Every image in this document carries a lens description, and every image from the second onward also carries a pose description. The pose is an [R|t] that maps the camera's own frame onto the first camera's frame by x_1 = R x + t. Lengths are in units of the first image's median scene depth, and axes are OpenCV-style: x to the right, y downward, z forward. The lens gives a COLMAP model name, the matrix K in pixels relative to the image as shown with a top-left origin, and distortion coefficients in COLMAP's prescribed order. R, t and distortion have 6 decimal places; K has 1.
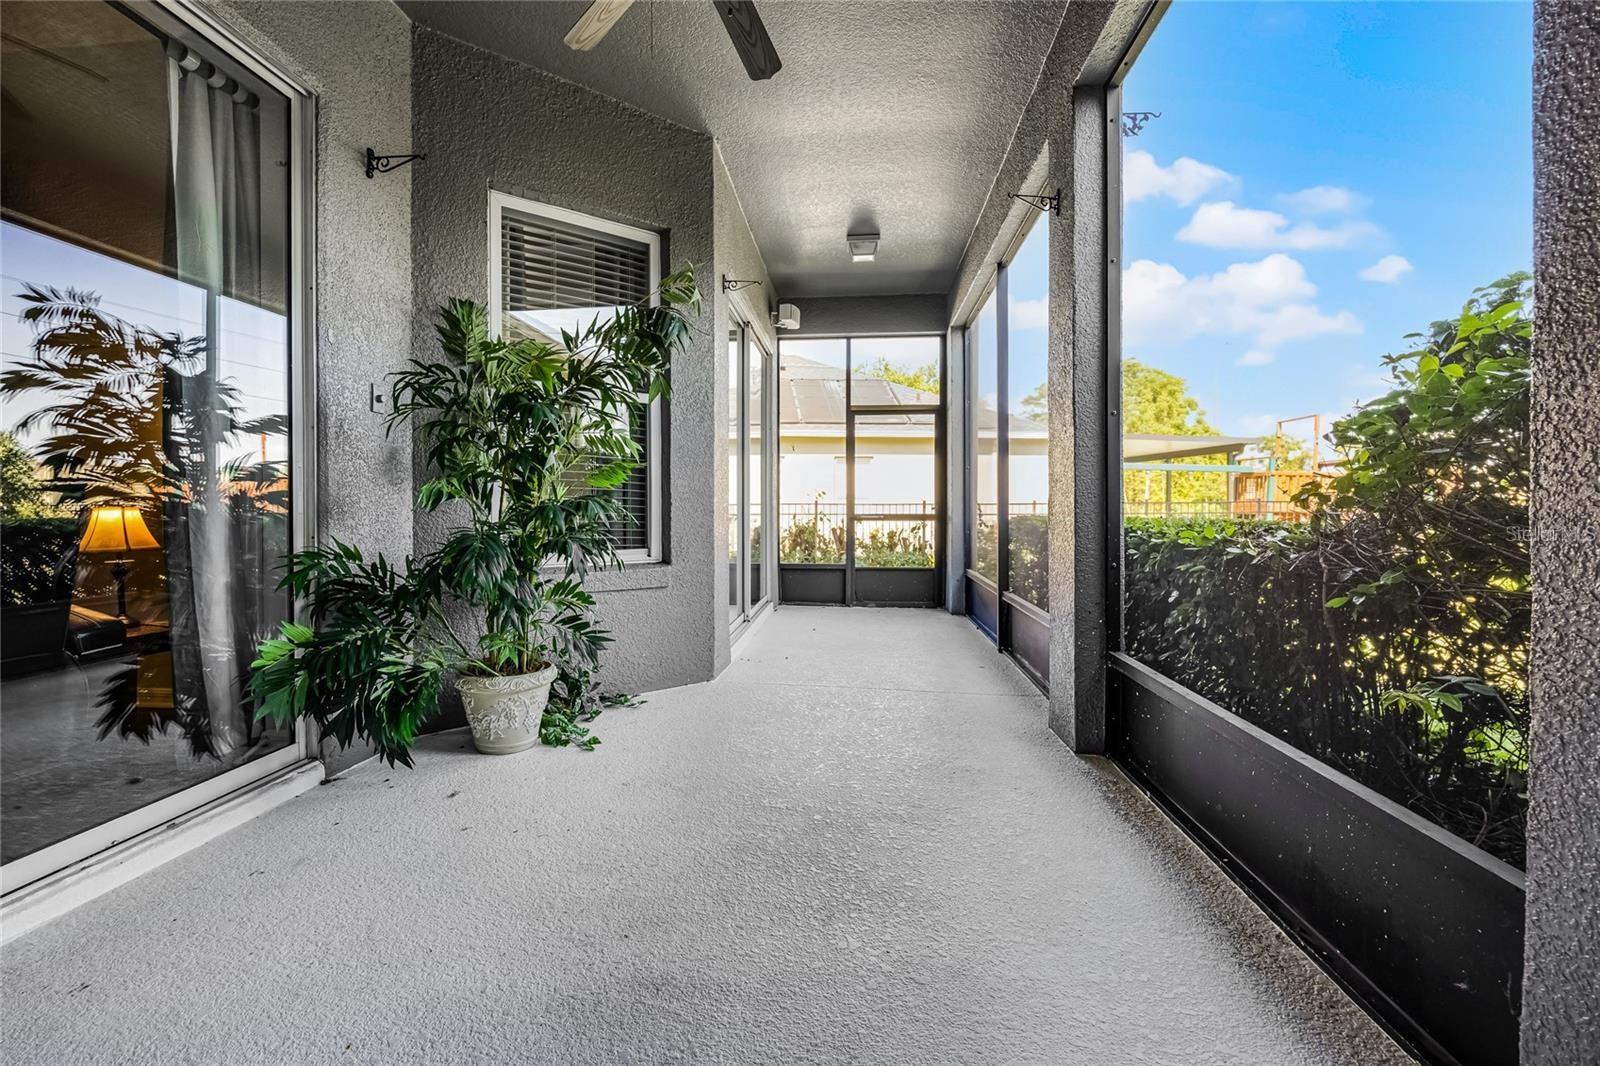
lens RADIAL K [[722.8, 0, 793.4], [0, 722.8, 518.6], [0, 0, 1]] dist [-0.011194, 0.001007]
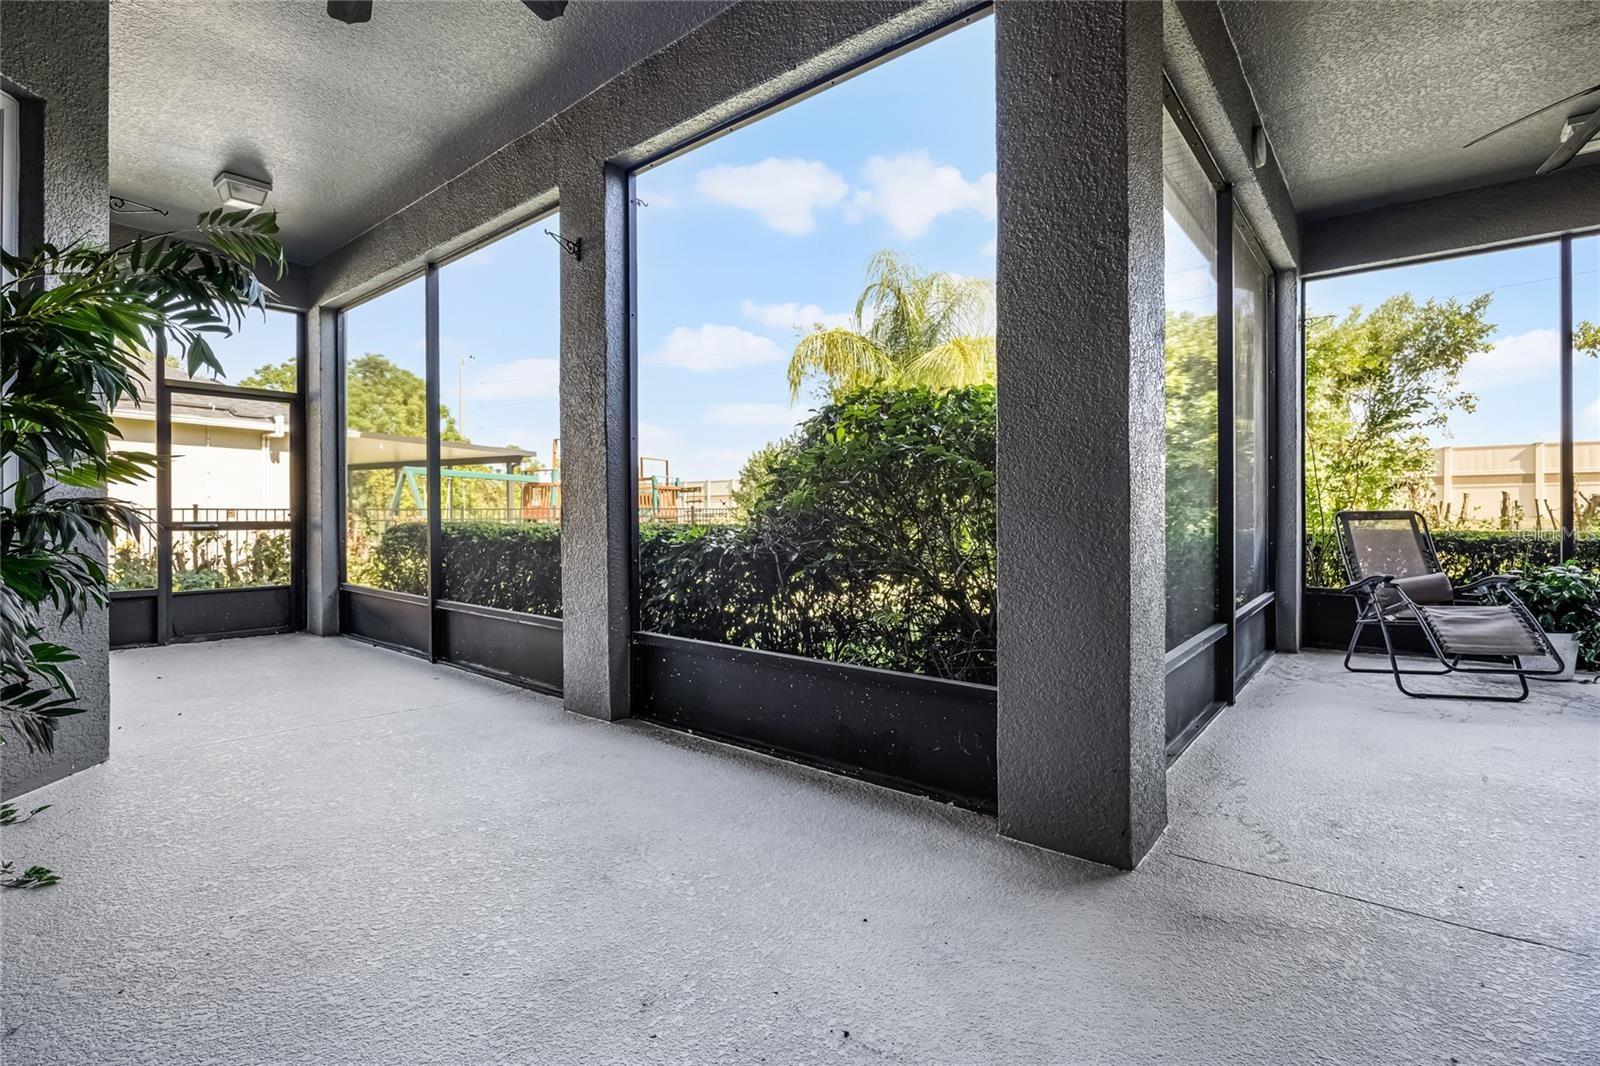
lens RADIAL K [[738.3, 0, 798.8], [0, 738.3, 527.9], [0, 0, 1]] dist [-0.021366, 0.000230]
pose [[0.557928, -0.015901, 0.829737, -0.231677], [0.011393, 0.999869, 0.011500, -0.002680], [-0.829811, 0.003037, 0.558036, 0.032291]]
